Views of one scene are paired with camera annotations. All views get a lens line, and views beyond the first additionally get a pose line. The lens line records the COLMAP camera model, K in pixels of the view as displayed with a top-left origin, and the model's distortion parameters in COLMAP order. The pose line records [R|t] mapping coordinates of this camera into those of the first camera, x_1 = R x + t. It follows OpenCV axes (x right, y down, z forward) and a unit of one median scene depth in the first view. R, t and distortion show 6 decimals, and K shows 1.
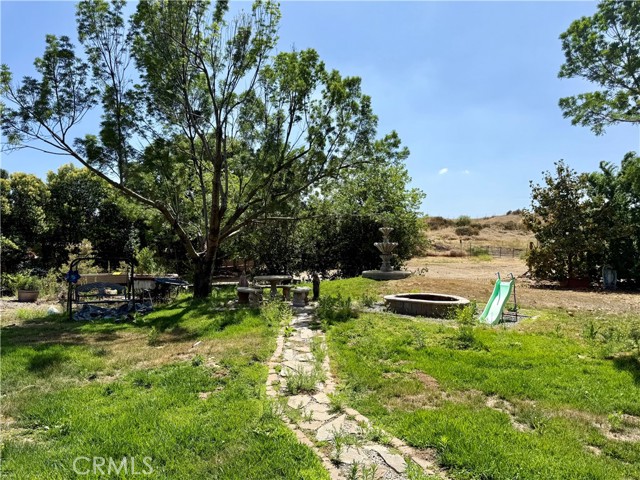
lens RADIAL K [[448.9, 0, 320.0], [0, 448.9, 240.0], [0, 0, 1]] dist [0.040738, -0.050618]
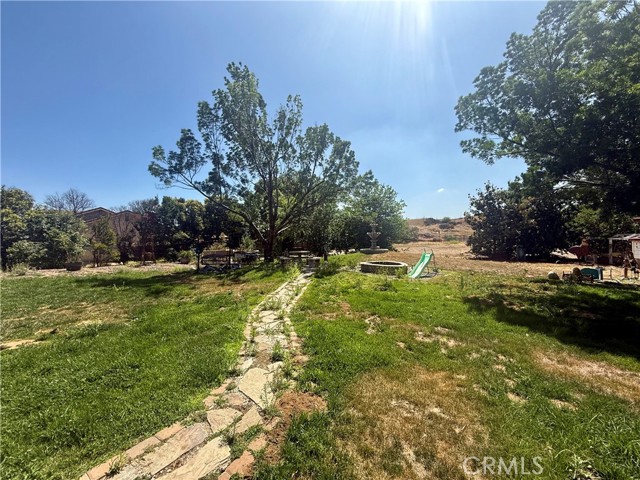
lens RADIAL K [[252.2, 0, 320.0], [0, 252.2, 240.0], [0, 0, 1]] dist [0.001438, 0.000216]
pose [[0.987608, -0.006788, -0.156792, 0.119842], [0.011253, 0.999556, 0.027602, 0.006011], [0.156535, -0.029024, 0.987246, -0.006322]]
